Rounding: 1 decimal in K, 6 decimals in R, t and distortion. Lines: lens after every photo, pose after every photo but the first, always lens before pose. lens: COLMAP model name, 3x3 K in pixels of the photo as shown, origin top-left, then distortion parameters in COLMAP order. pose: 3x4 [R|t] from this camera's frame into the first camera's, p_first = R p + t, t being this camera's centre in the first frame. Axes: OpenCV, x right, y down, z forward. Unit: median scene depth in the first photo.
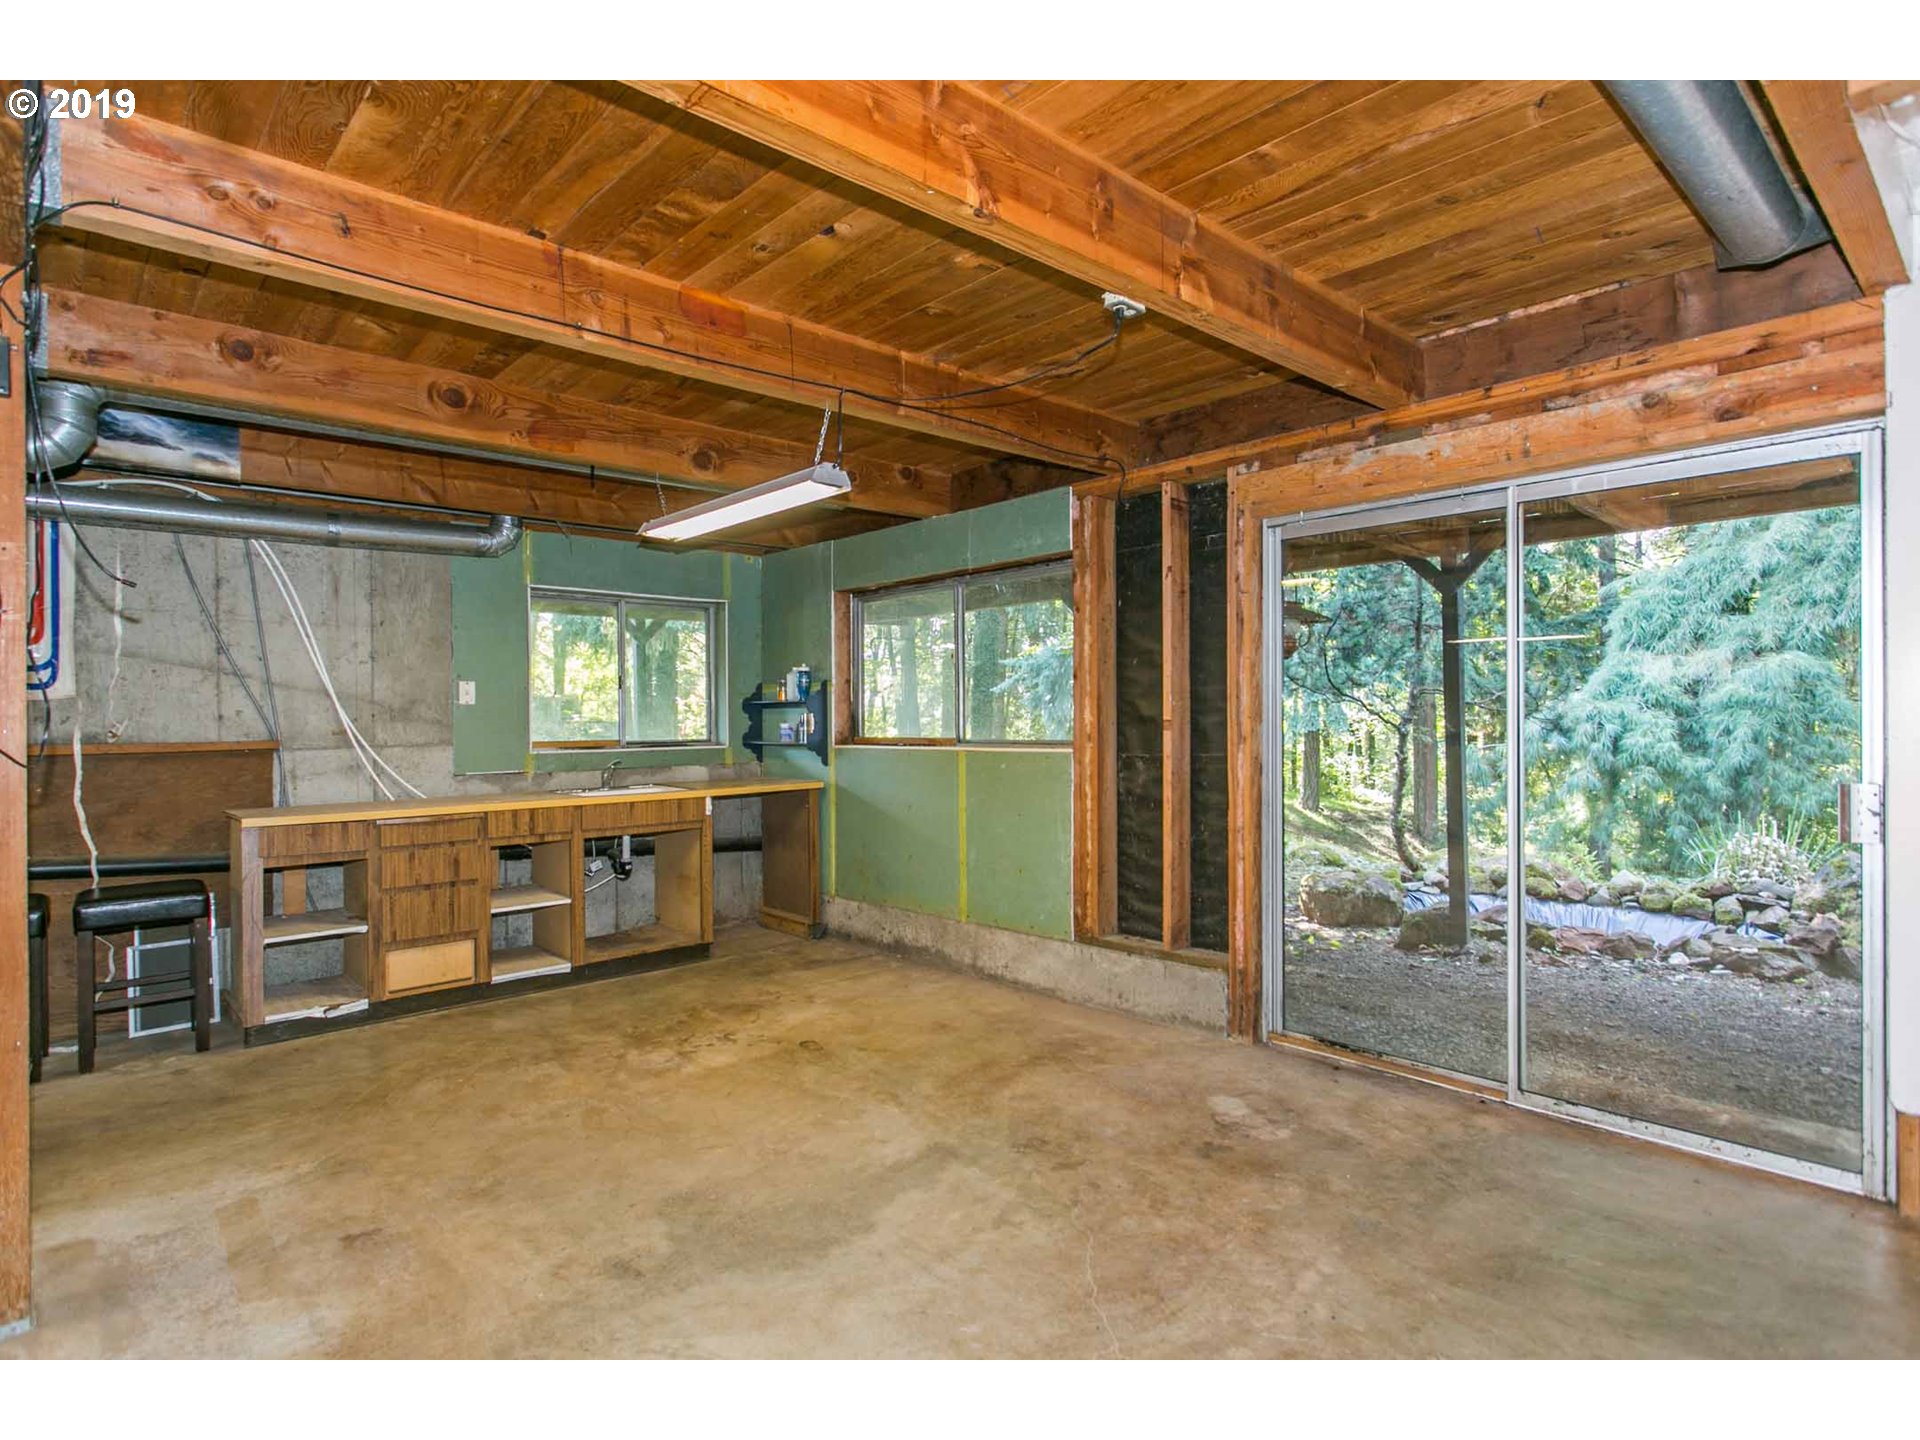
lens RADIAL K [[1025.5, 0, 965.5], [0, 1025.5, 716.9], [0, 0, 1]] dist [0.006149, 0.000714]
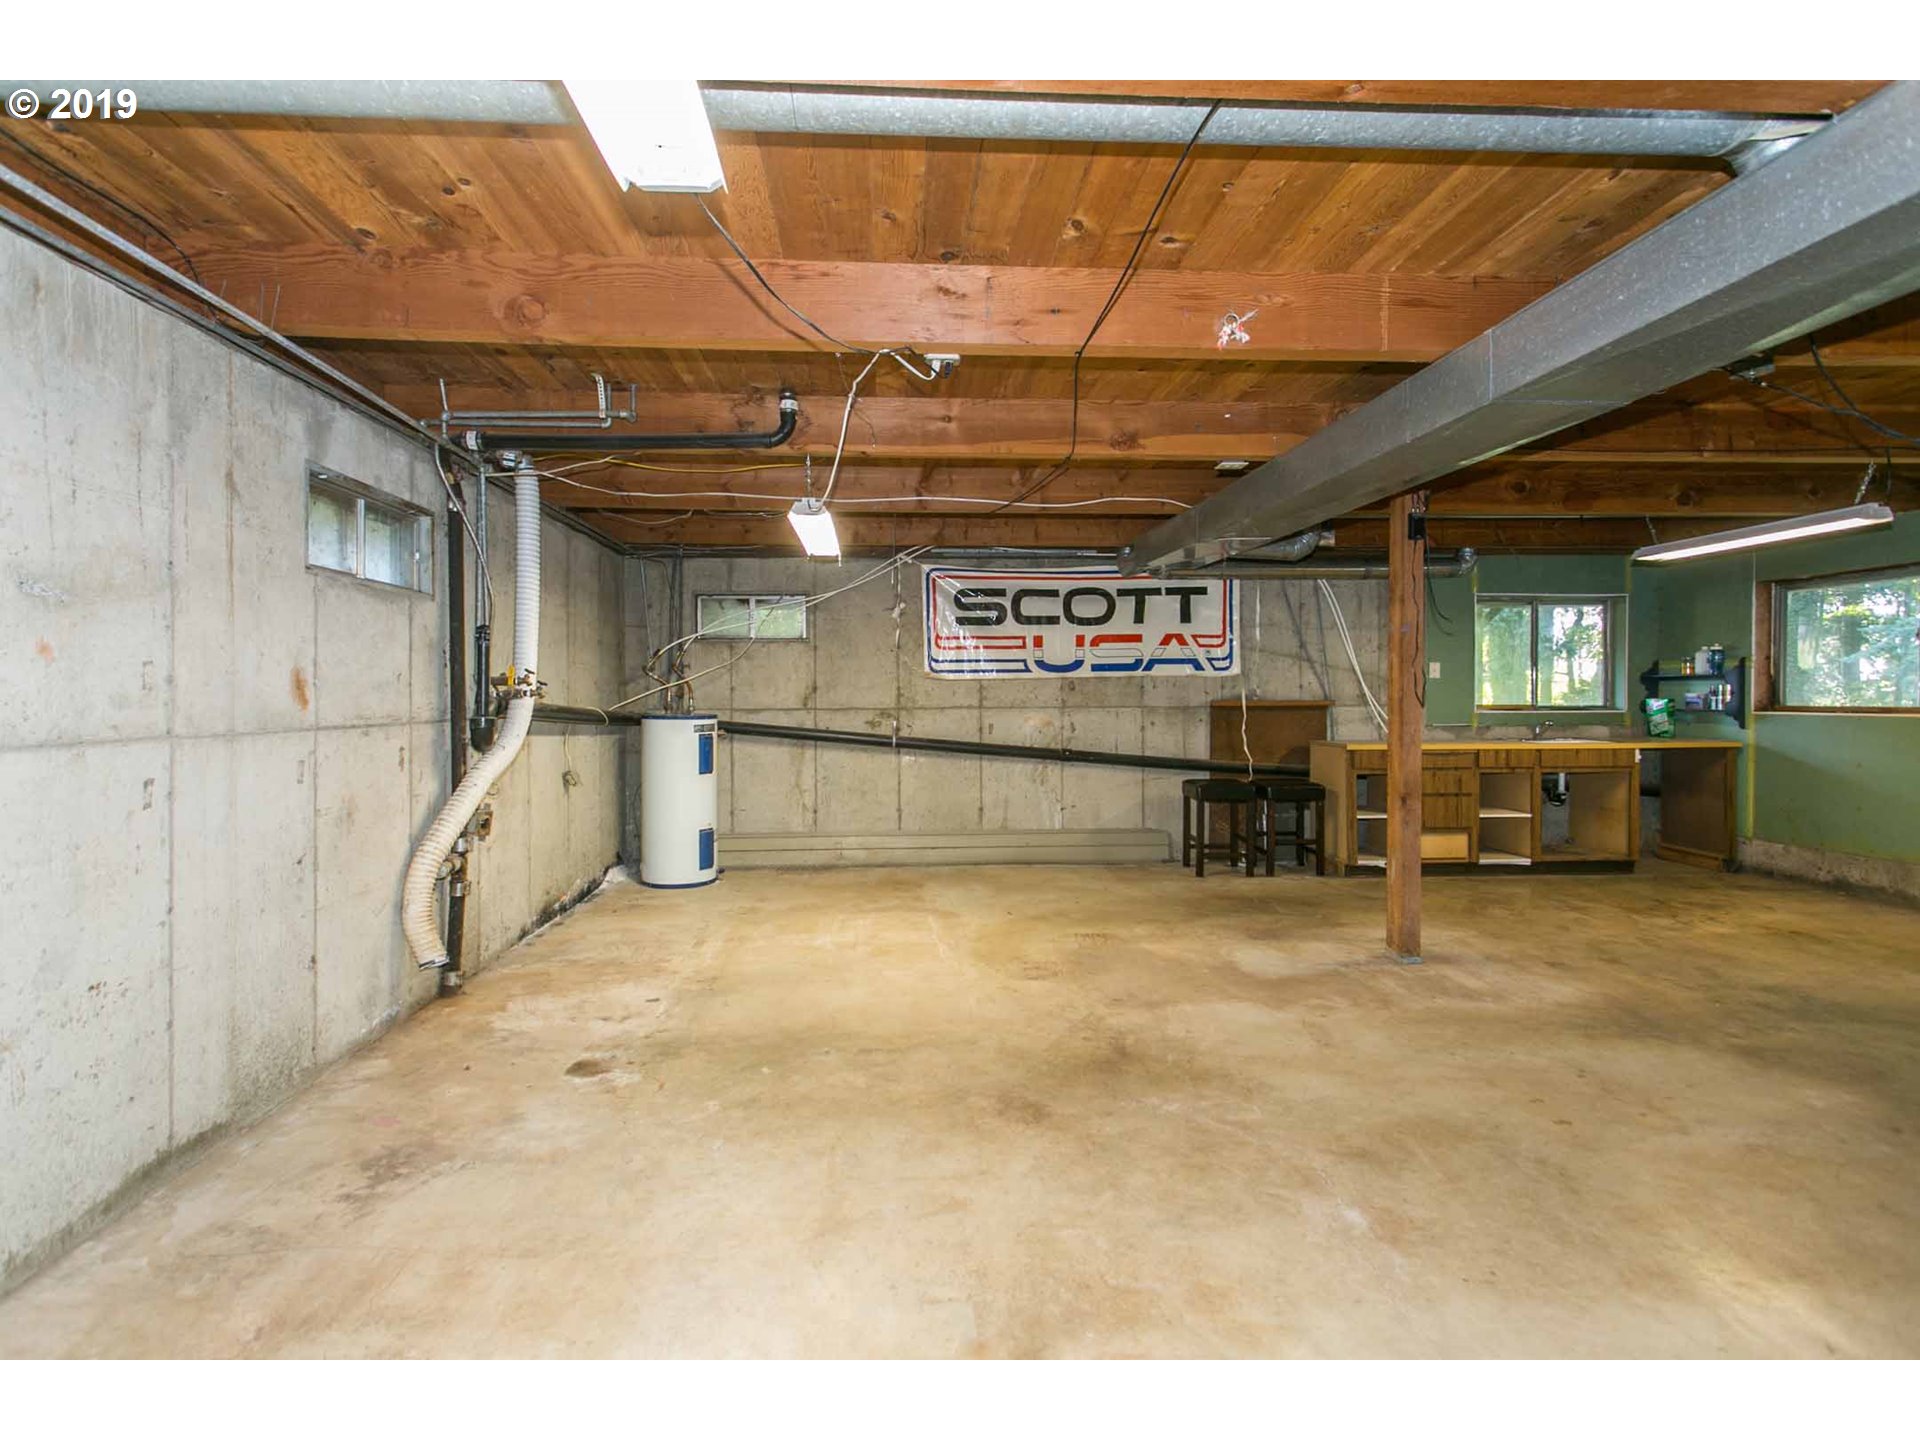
lens RADIAL K [[913.2, 0, 944.1], [0, 913.2, 699.6], [0, 0, 1]] dist [0.002990, 0.003272]
pose [[0.764062, 0.013047, -0.645011, -0.200068], [-0.005331, 0.999889, 0.013910, 0.004929], [0.645121, -0.007190, 0.764046, -0.524208]]
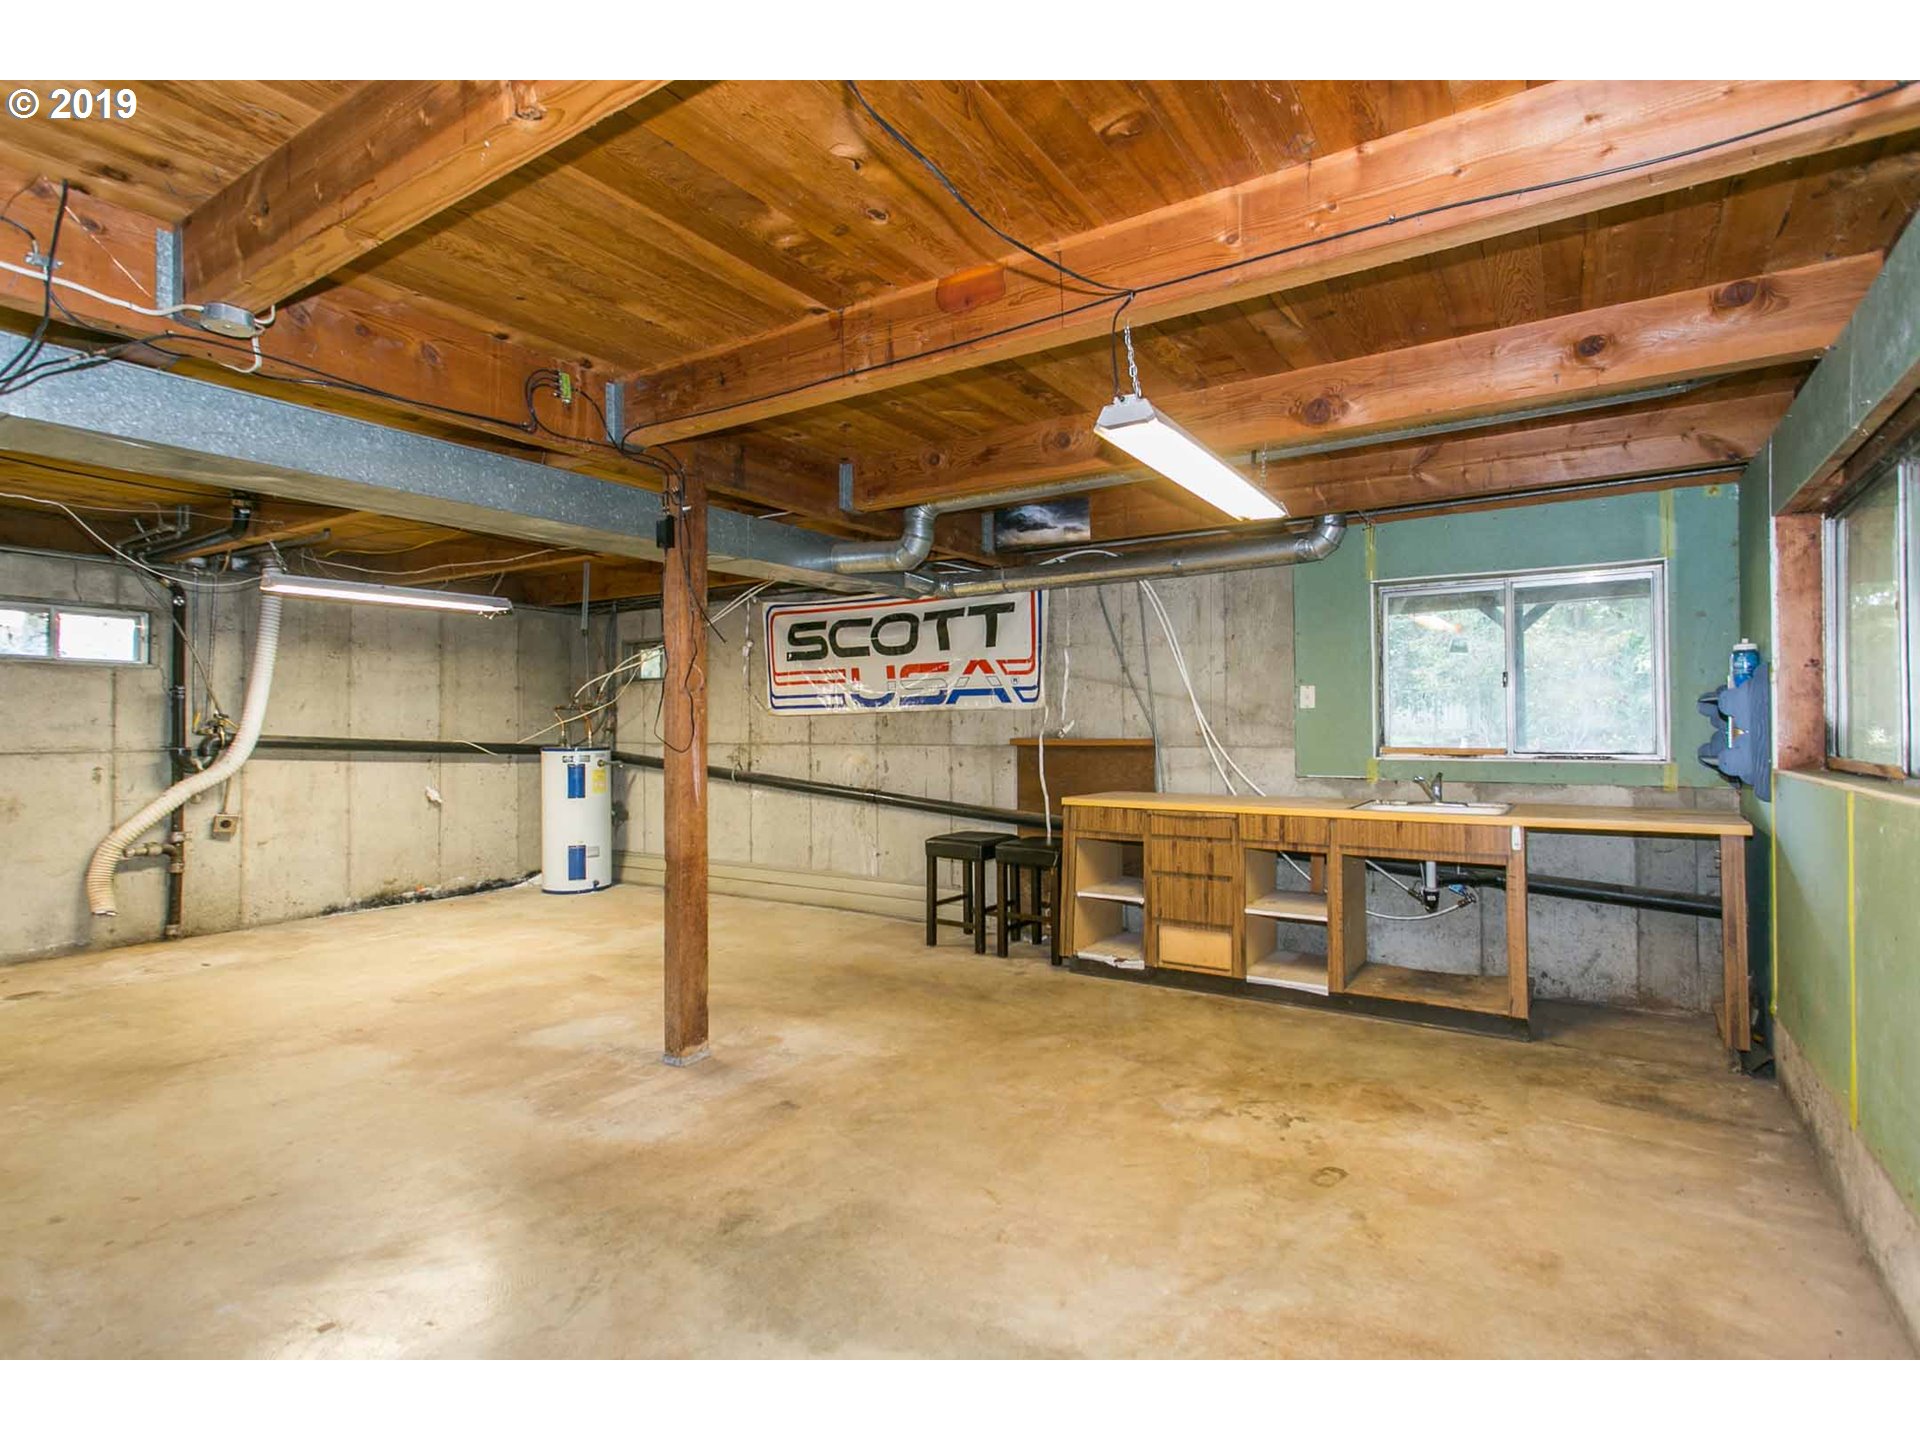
lens RADIAL K [[913.2, 0, 956.6], [0, 913.2, 717.5], [0, 0, 1]] dist [0.002990, 0.003272]
pose [[0.257872, 0.001862, -0.966177, 0.344109], [0.001621, 0.999996, 0.002360, -0.006362], [0.966178, -0.002175, 0.257868, 0.487365]]
